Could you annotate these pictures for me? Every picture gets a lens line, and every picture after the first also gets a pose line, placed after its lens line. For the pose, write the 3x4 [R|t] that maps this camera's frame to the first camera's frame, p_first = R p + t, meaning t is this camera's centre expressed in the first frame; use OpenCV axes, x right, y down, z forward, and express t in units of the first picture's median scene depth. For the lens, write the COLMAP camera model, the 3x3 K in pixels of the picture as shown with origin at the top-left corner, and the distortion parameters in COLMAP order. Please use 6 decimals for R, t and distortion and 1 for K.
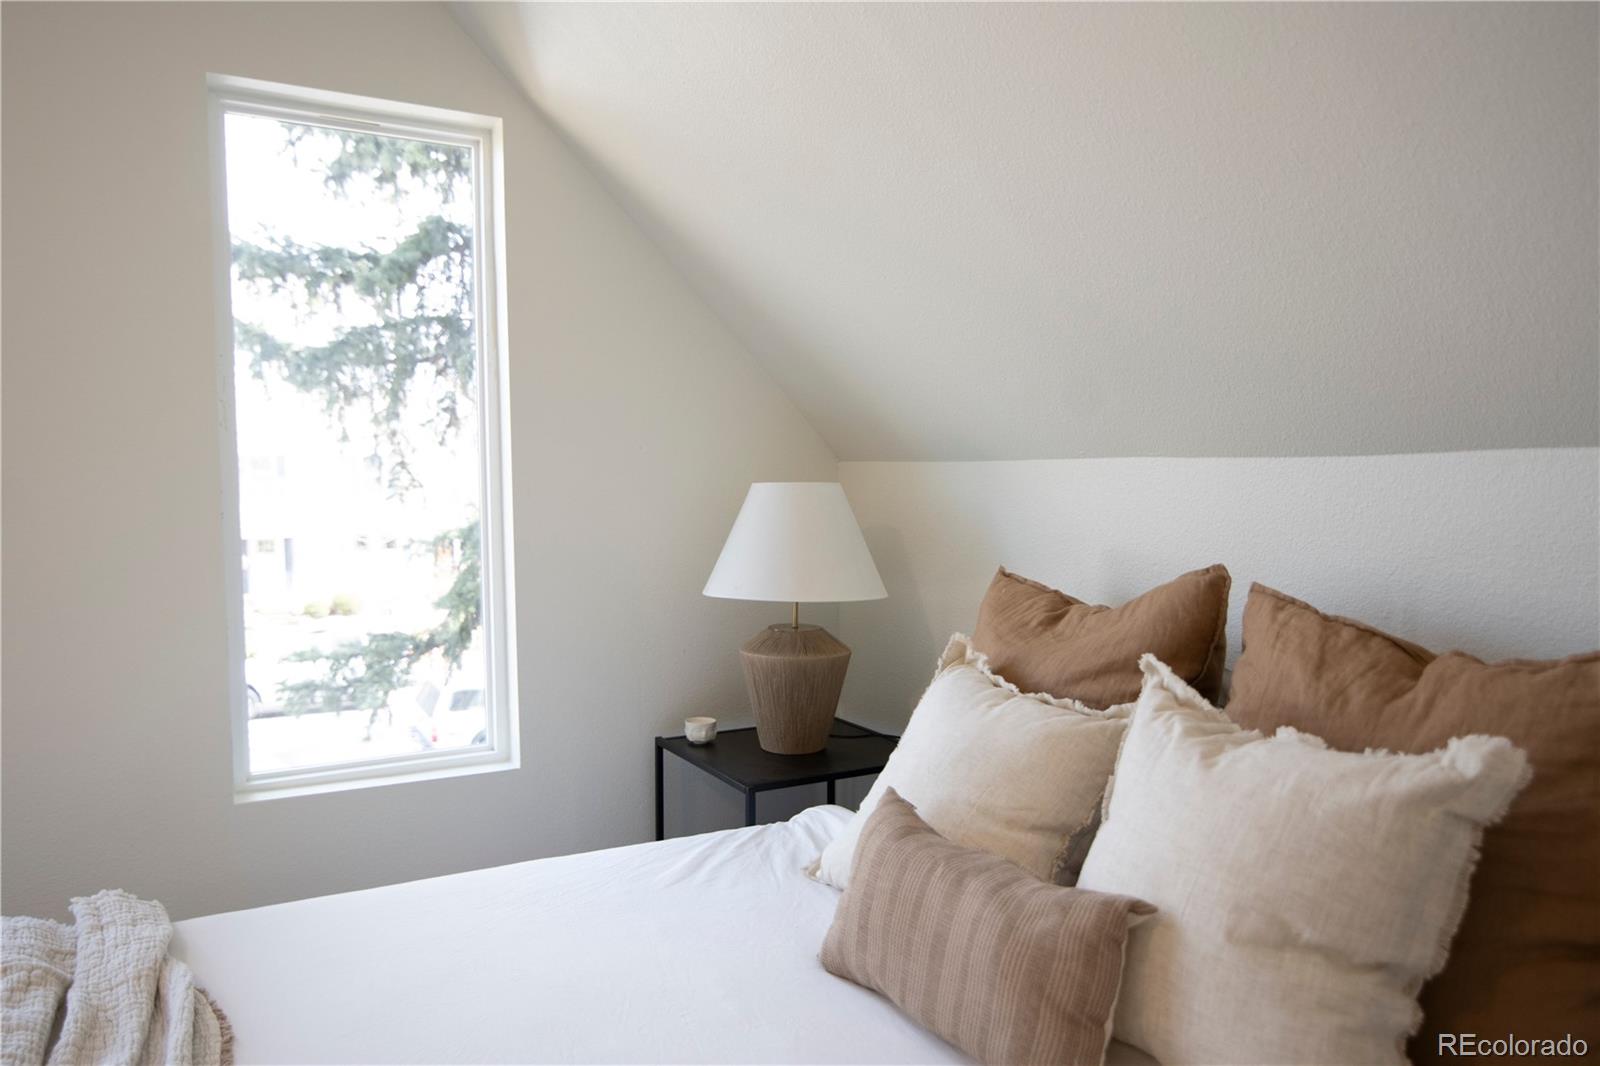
lens RADIAL K [[1075.1, 0, 800.1], [0, 1075.1, 536.3], [0, 0, 1]] dist [-0.000269, 0.000016]
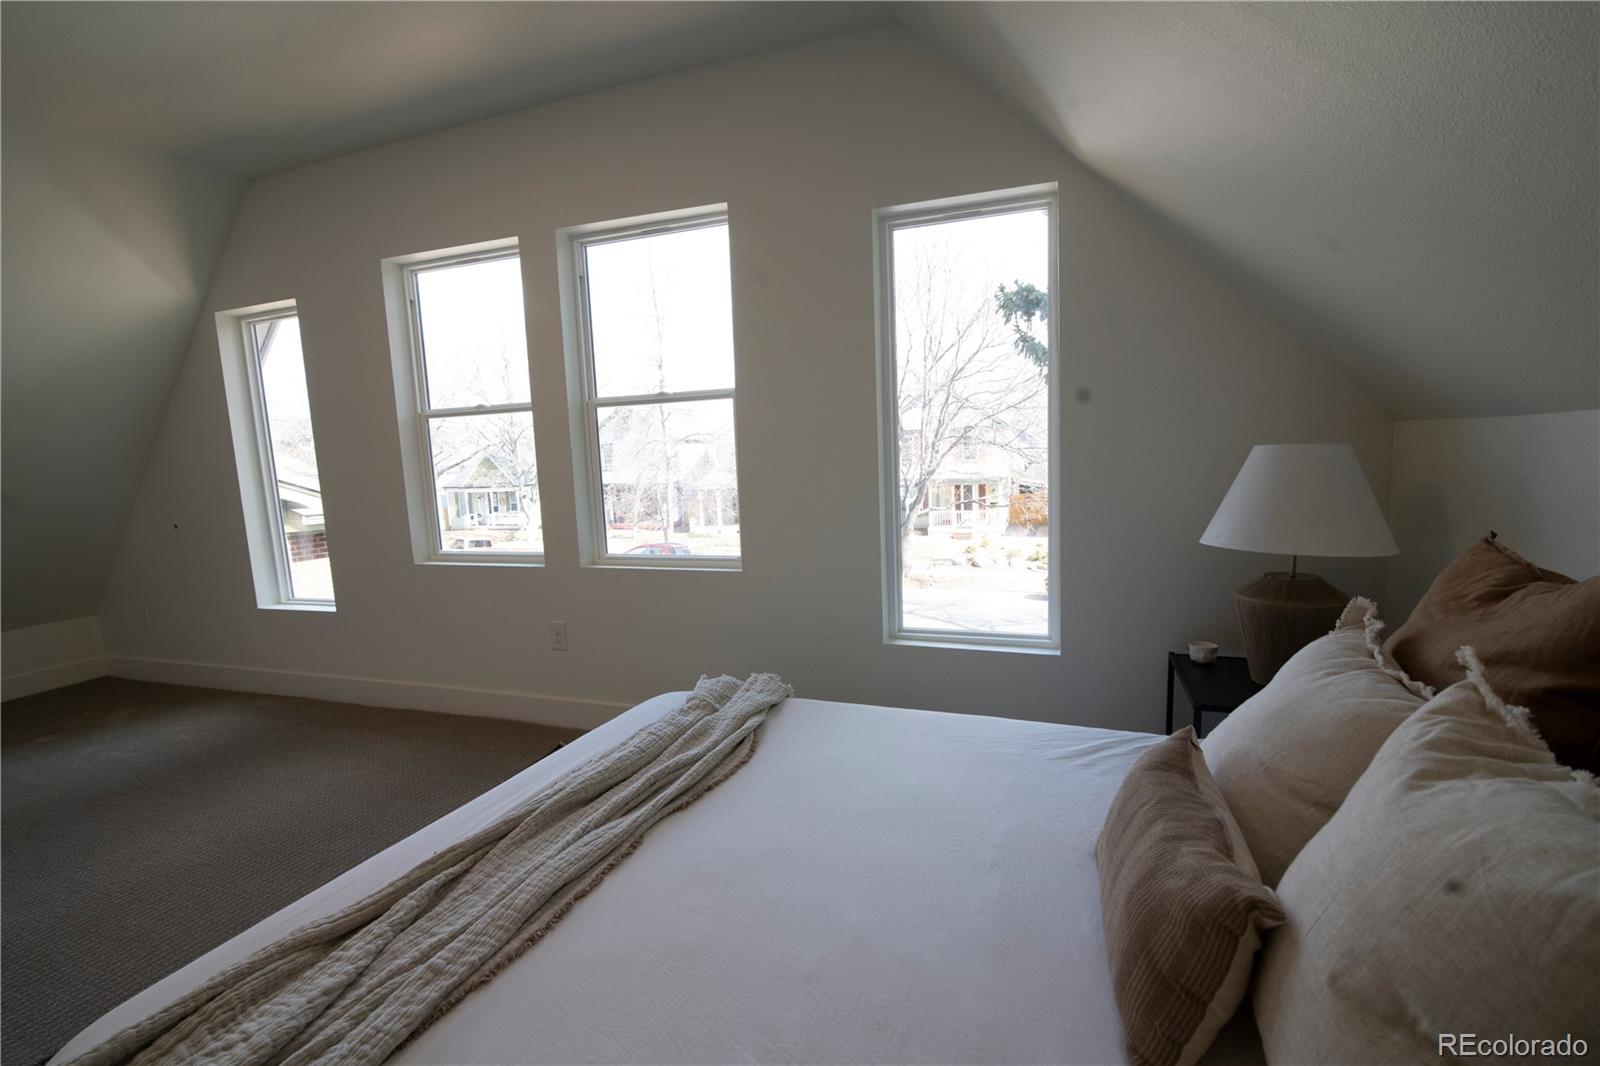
lens RADIAL K [[729.1, 0, 803.1], [0, 729.1, 532.2], [0, 0, 1]] dist [-0.014888, -0.000185]
pose [[0.654995, 0.062050, -0.753081, 0.310951], [-0.012200, 0.997361, 0.071567, -0.010005], [0.755534, -0.037689, 0.654024, 0.190646]]
